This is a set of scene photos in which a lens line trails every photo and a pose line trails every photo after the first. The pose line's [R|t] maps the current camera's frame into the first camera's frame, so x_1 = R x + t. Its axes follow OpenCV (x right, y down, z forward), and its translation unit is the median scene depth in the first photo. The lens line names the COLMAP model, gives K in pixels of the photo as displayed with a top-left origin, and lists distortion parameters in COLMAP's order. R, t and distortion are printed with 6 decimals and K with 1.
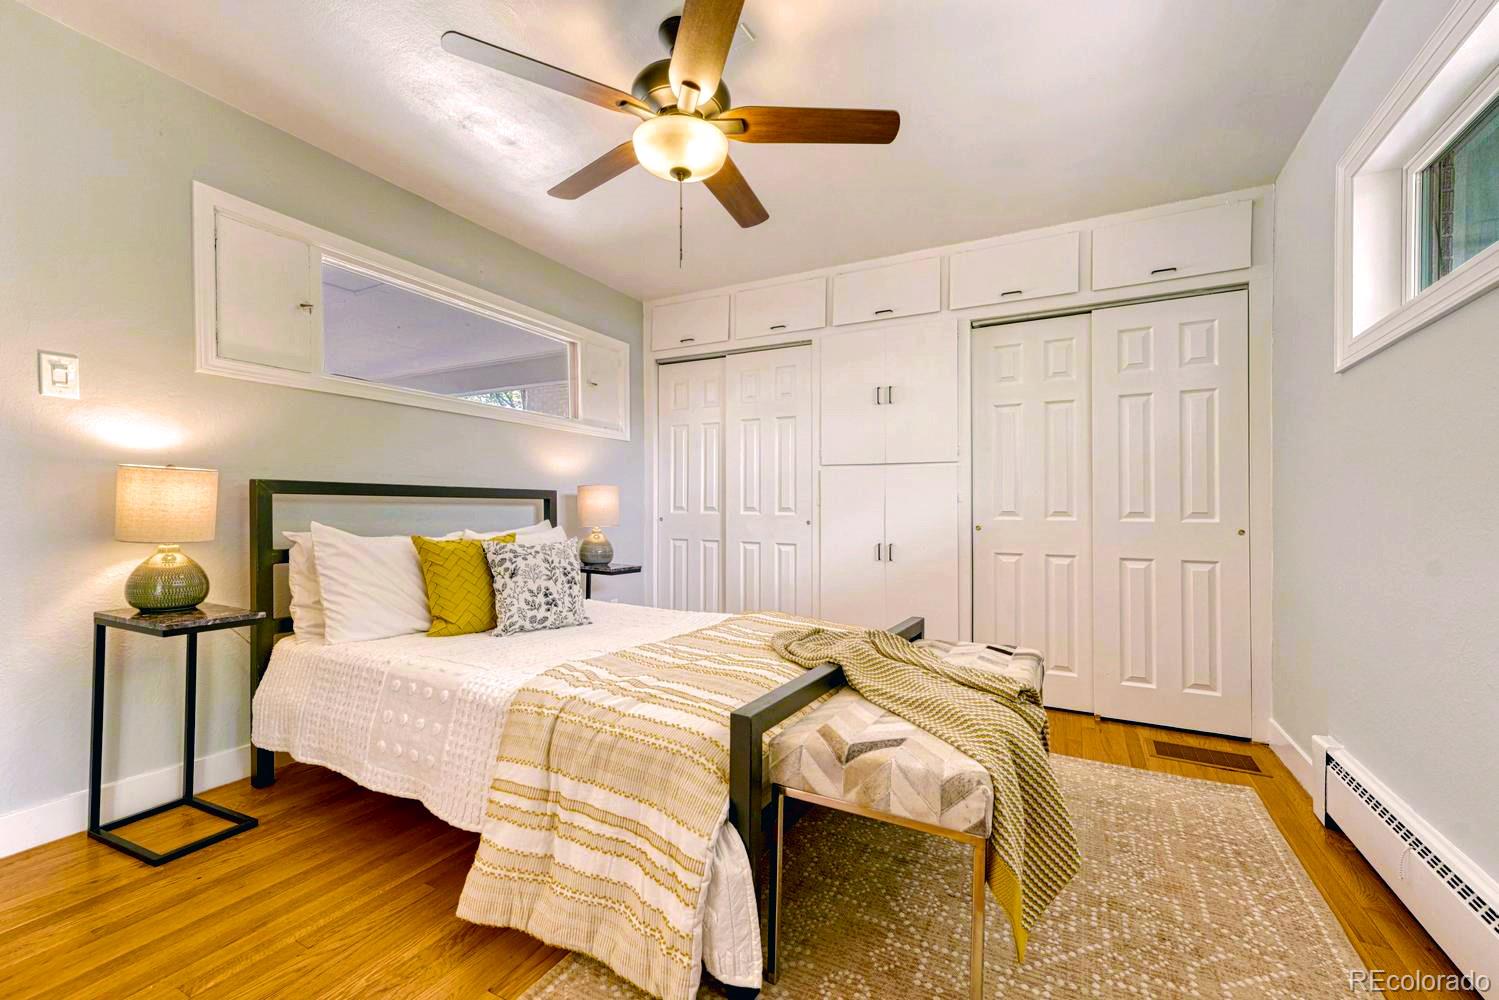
lens RADIAL K [[628.7, 0, 749.3], [0, 628.7, 507.3], [0, 0, 1]] dist [0.014046, 0.000358]
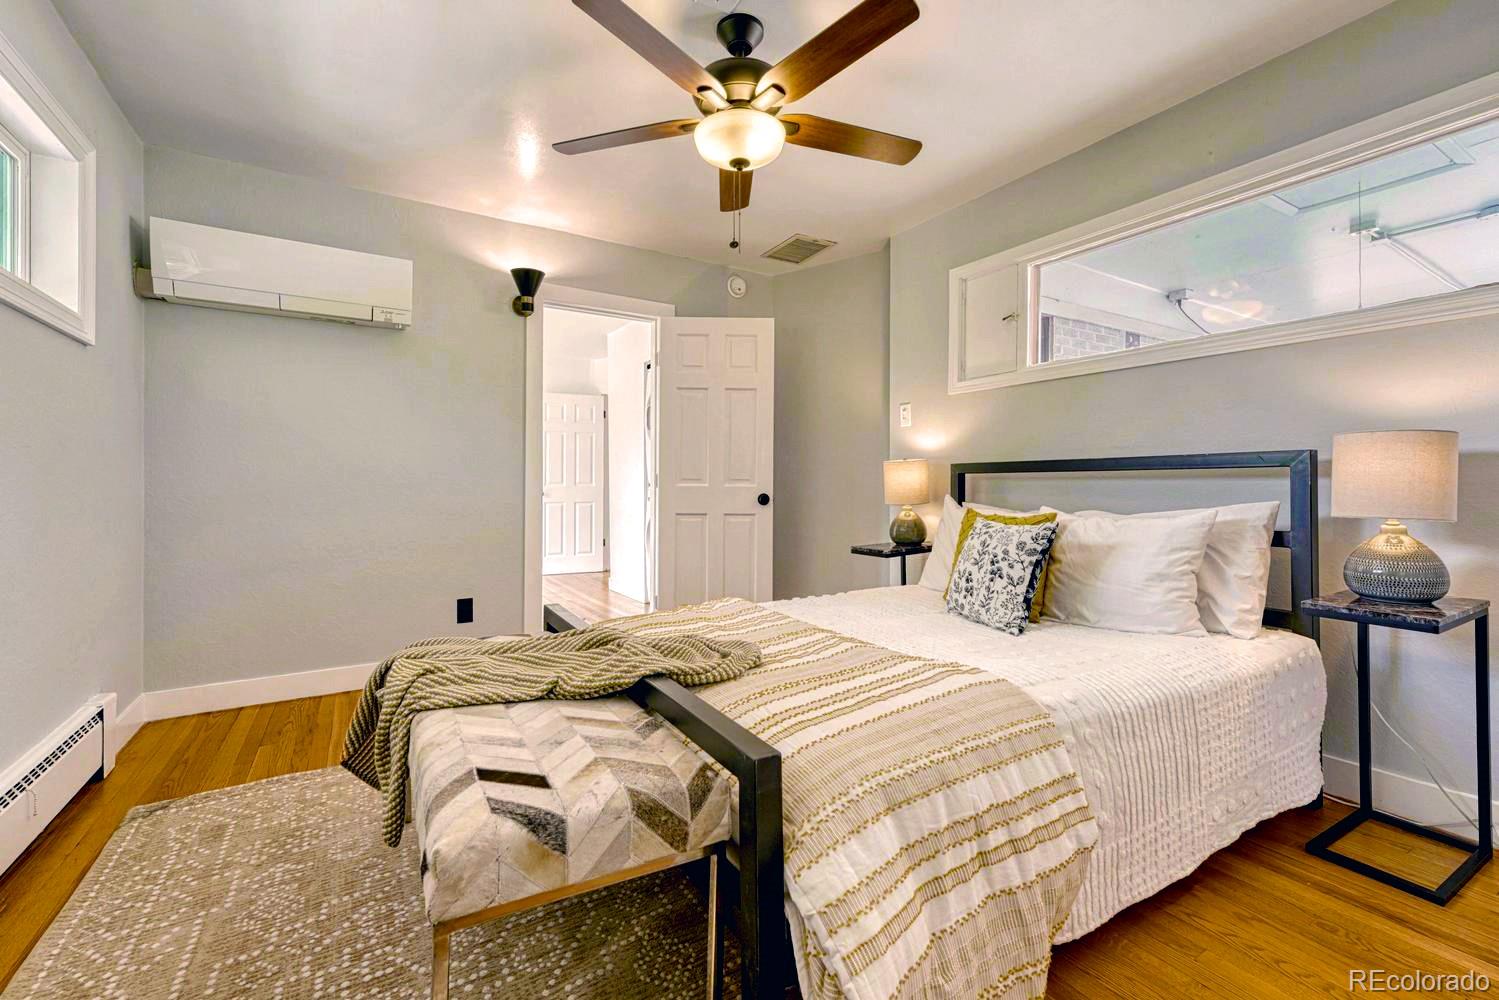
lens RADIAL K [[652.2, 0, 743.1], [0, 652.2, 481.3], [0, 0, 1]] dist [0.016249, 0.000079]
pose [[-0.508639, -0.010612, -0.860914, 0.634435], [0.003107, 0.999895, -0.014162, 0.011590], [0.860974, -0.009878, -0.508553, 1.198185]]
